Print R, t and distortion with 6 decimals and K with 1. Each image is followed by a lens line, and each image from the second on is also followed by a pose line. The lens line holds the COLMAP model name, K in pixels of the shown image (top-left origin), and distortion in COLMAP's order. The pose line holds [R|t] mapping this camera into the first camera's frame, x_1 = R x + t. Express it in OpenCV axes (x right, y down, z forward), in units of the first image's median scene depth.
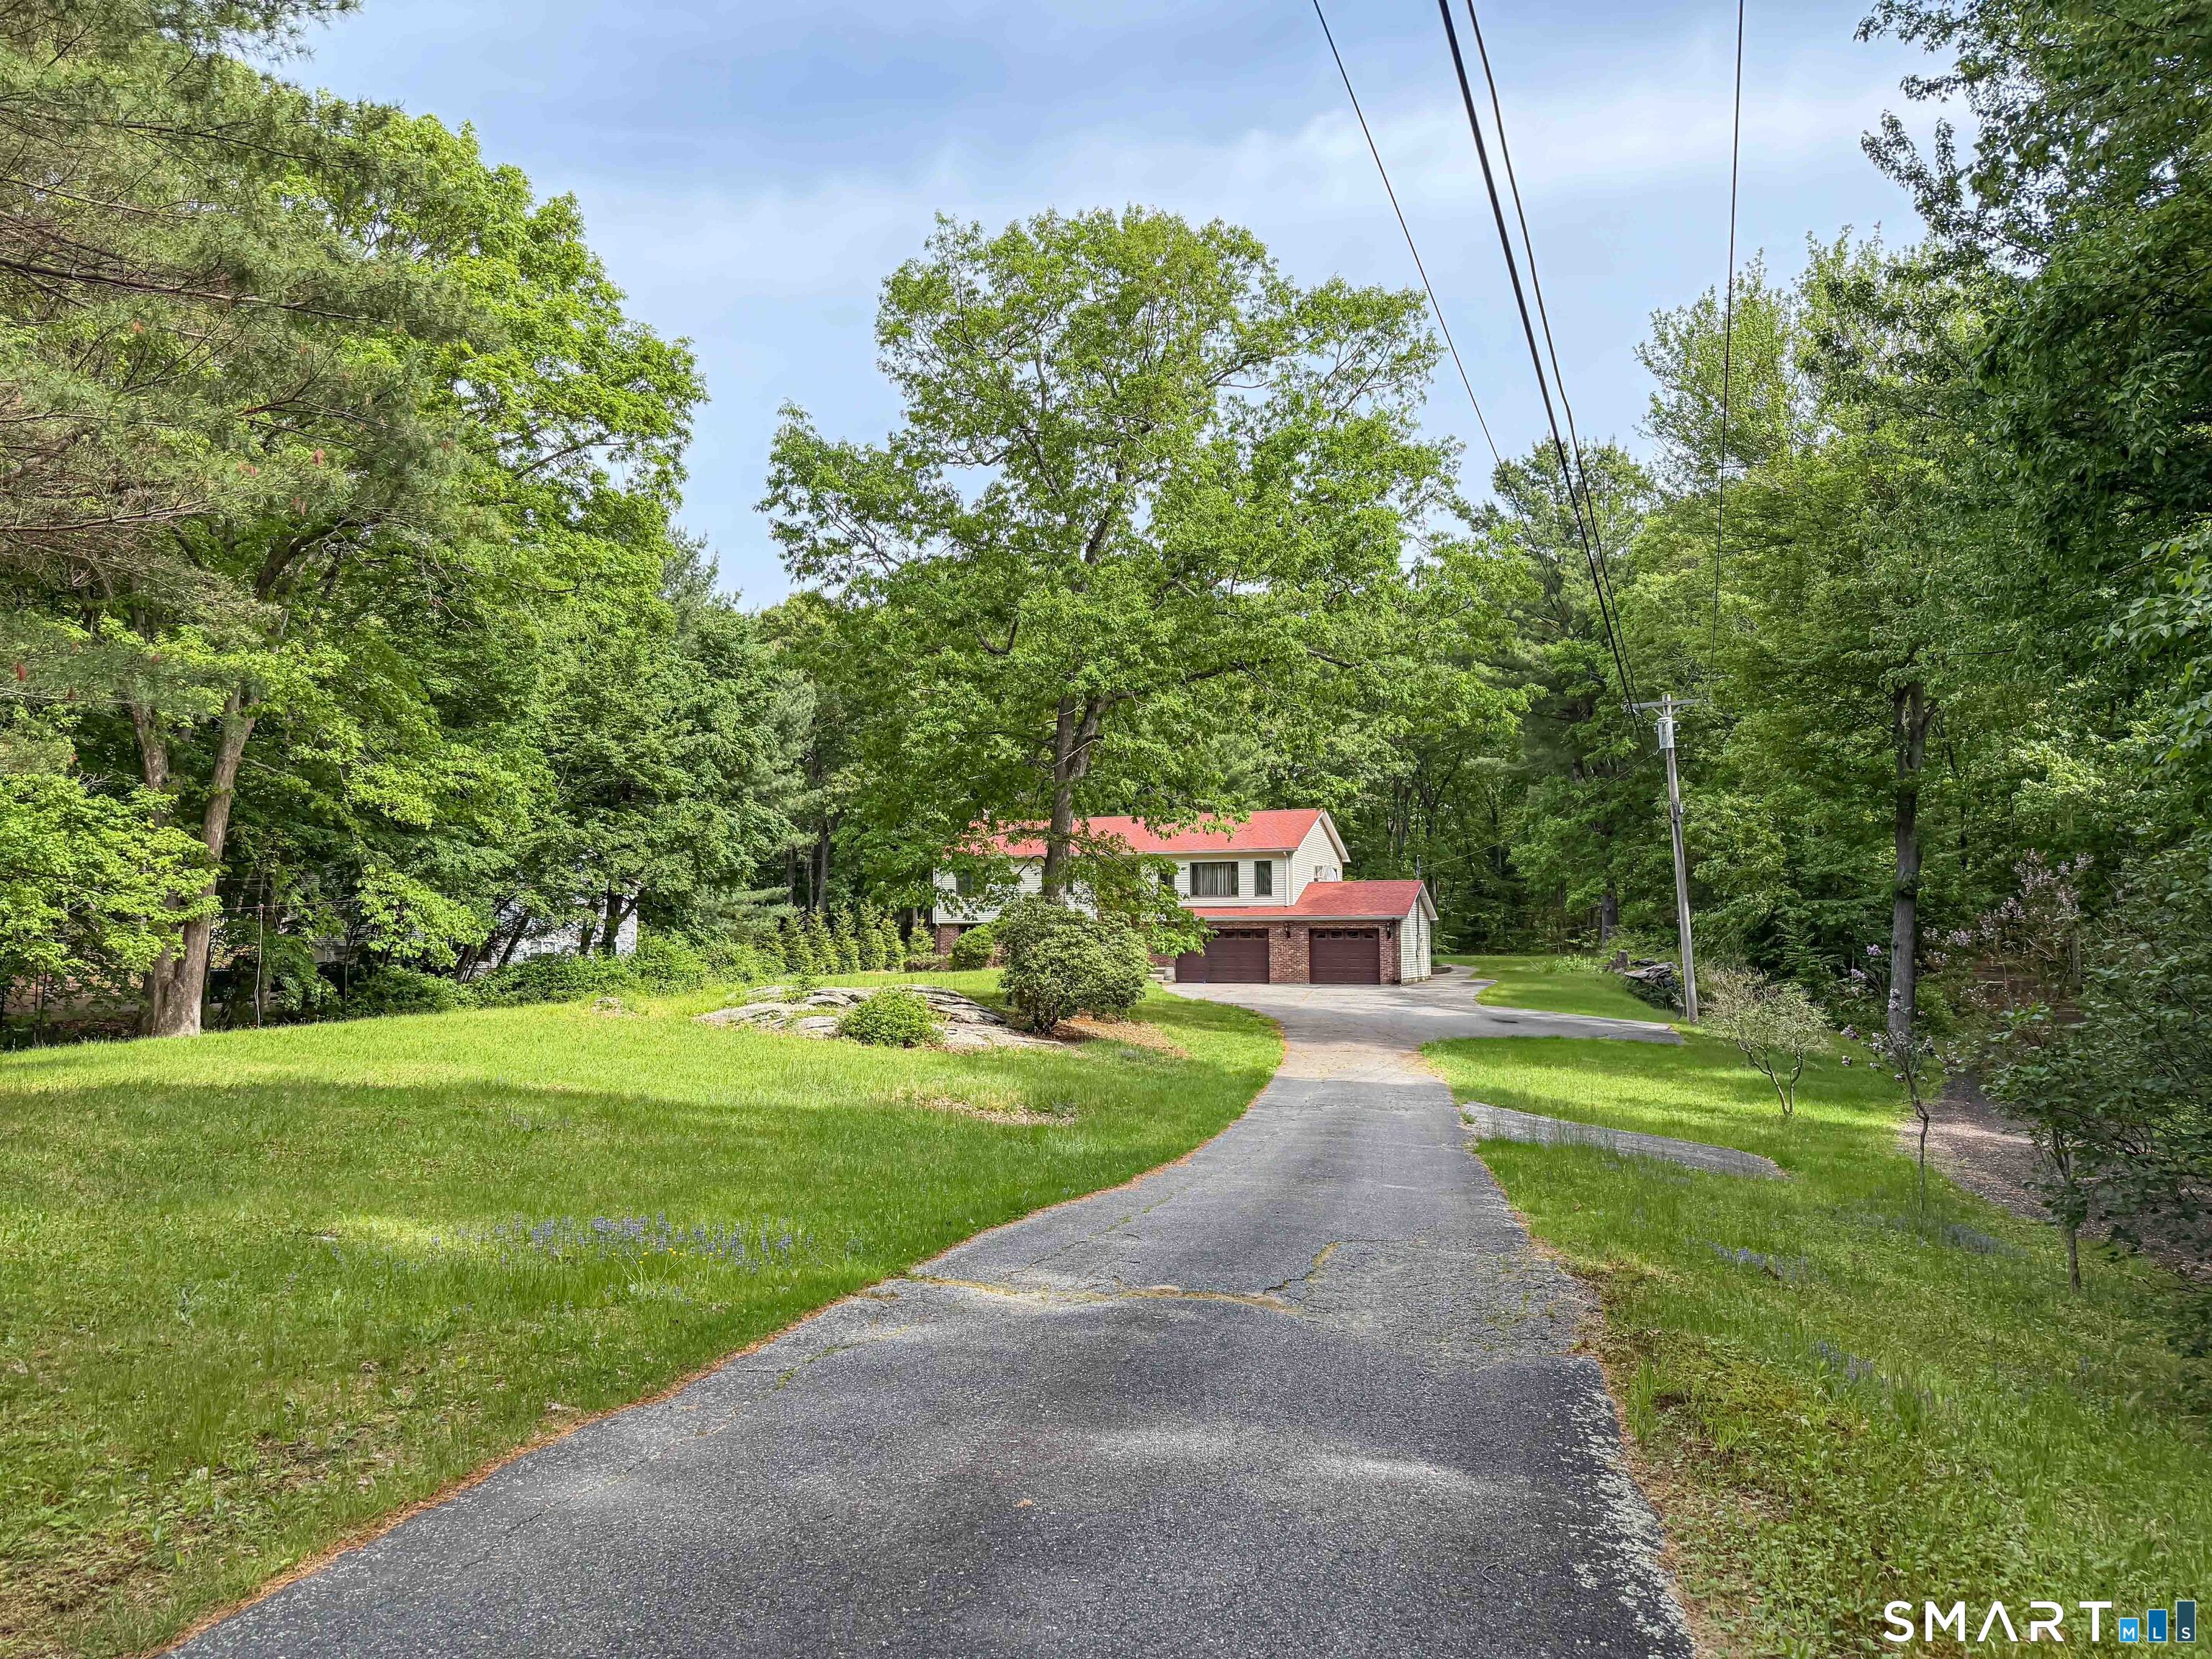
lens RADIAL K [[1551.5, 0, 1102.3], [0, 1551.5, 801.9], [0, 0, 1]] dist [0.074368, -0.090897]
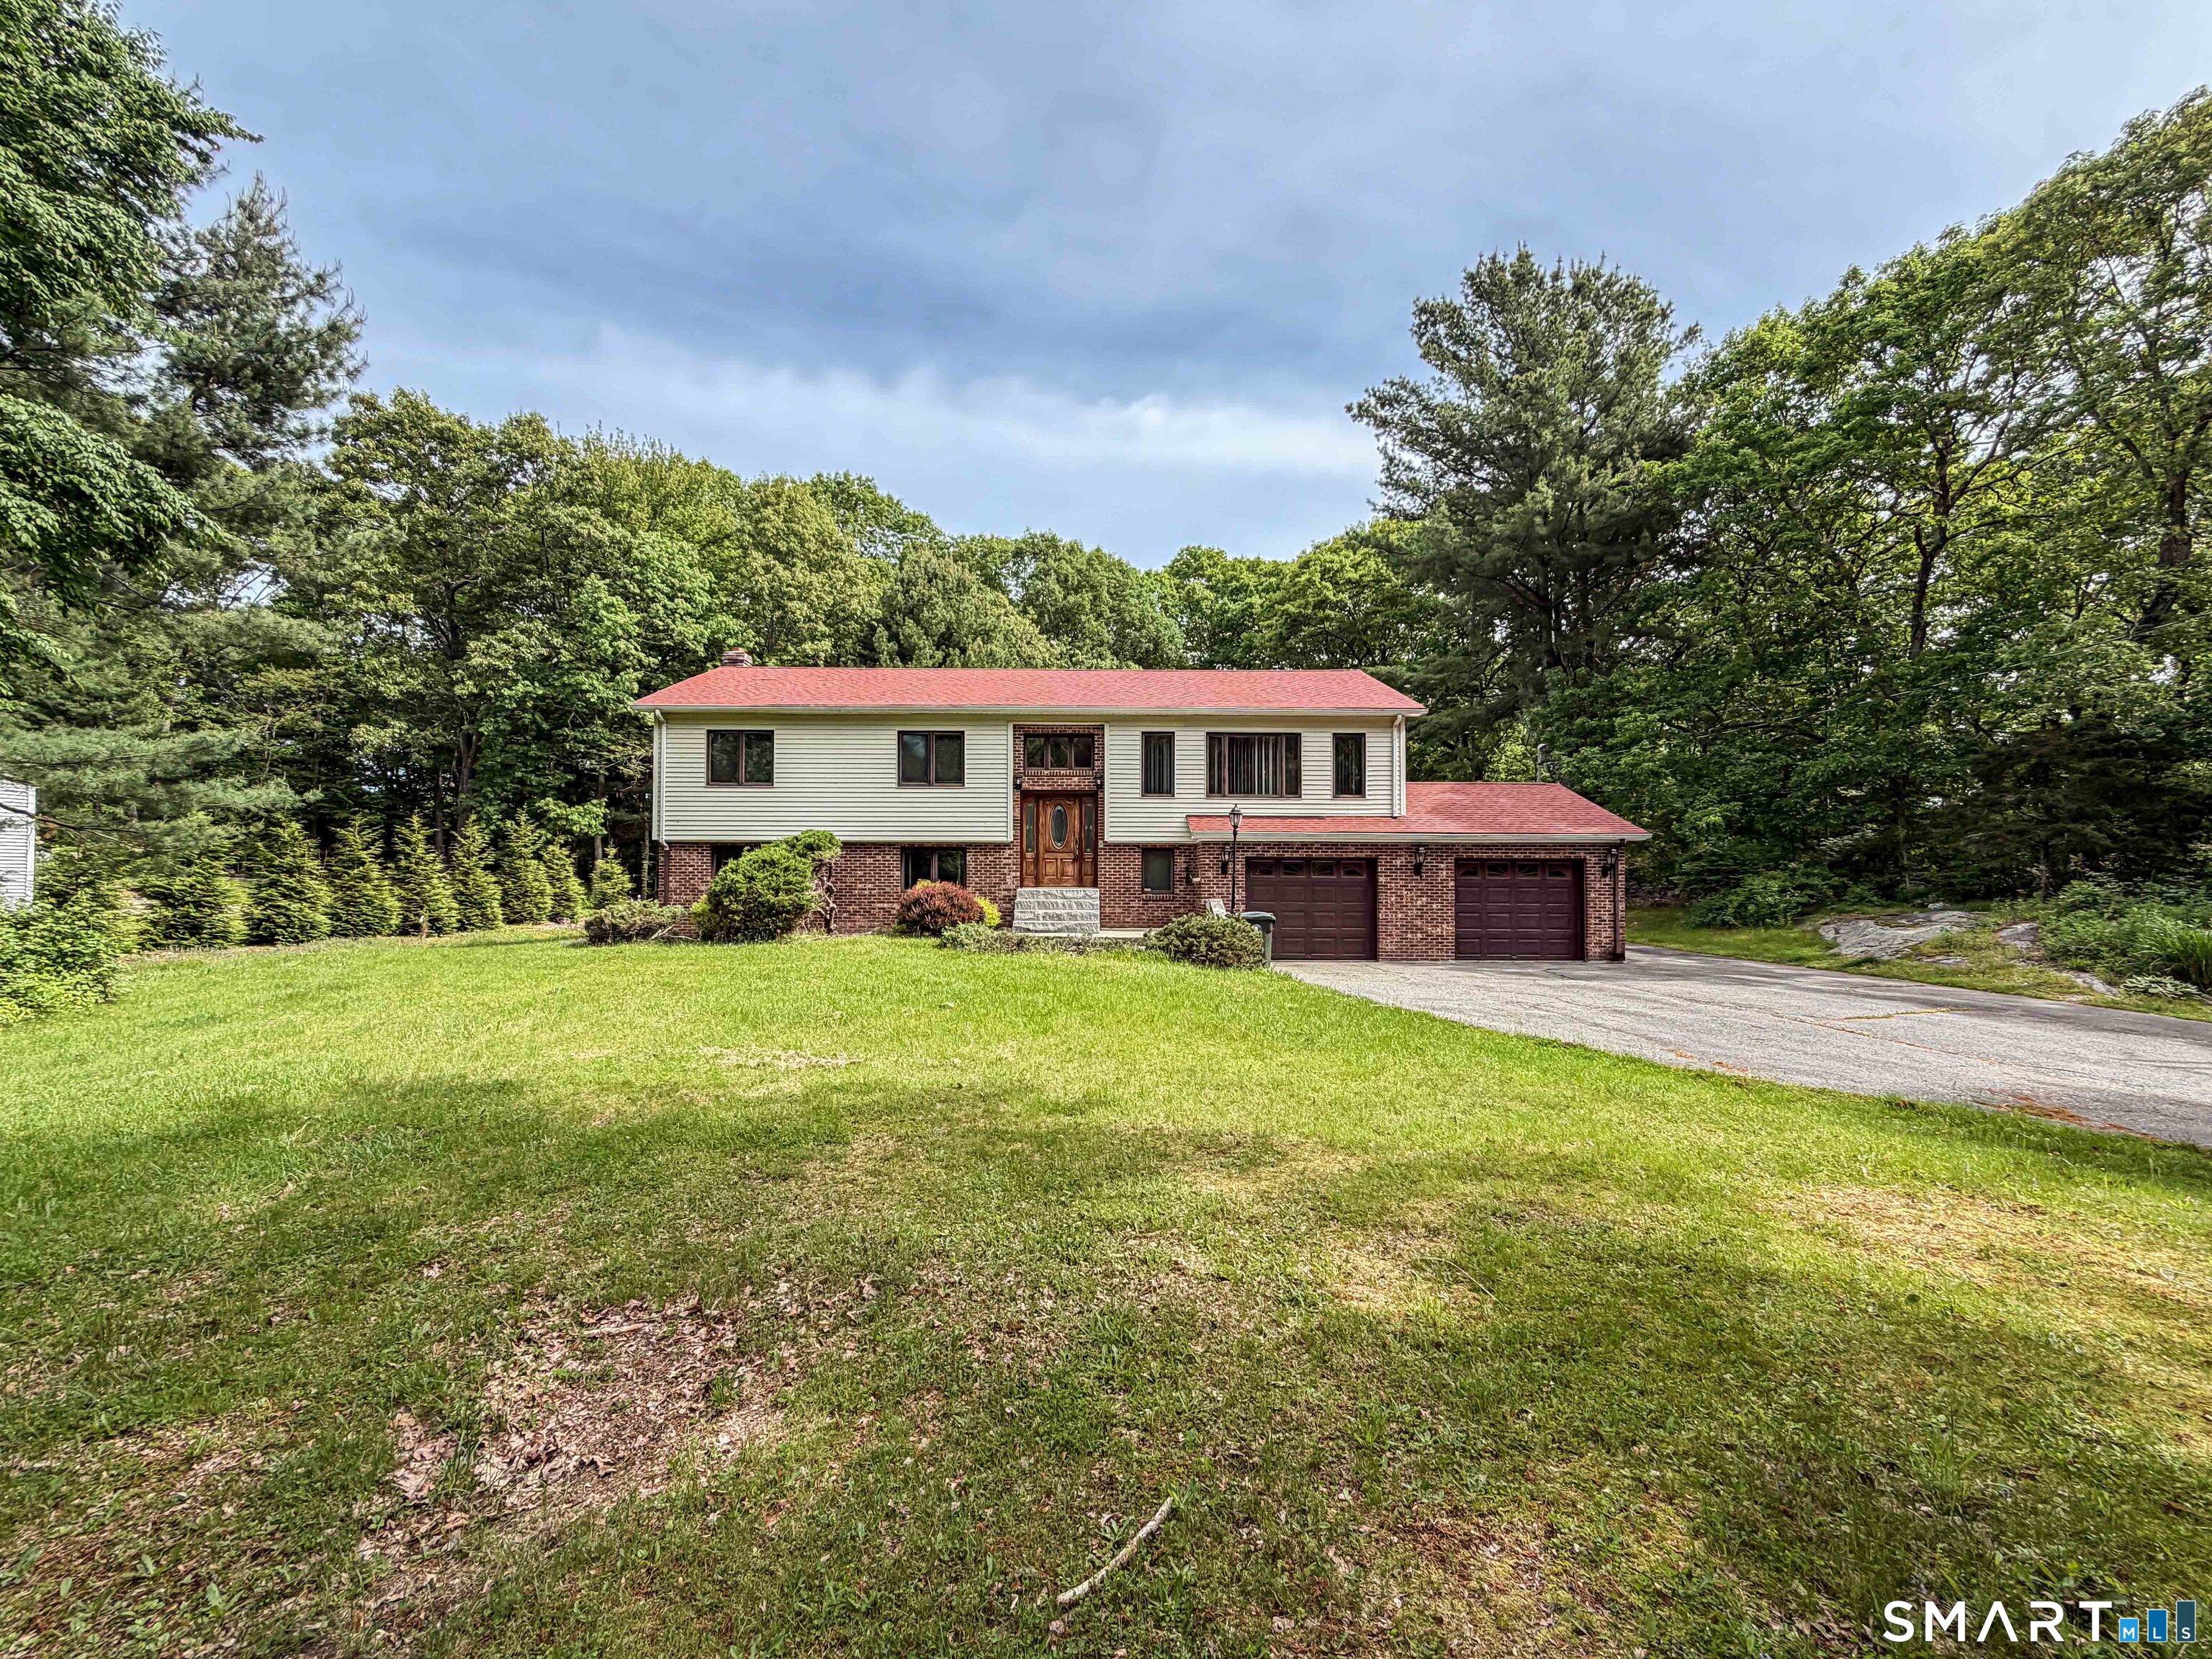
lens RADIAL K [[889.4, 0, 1113.3], [0, 889.4, 843.9], [0, 0, 1]] dist [0.000217, 0.000404]
pose [[0.916017, 0.024747, 0.400376, -0.095597], [-0.041793, 0.998551, 0.033898, 0.068542], [-0.398957, -0.047784, 0.915724, 0.737419]]
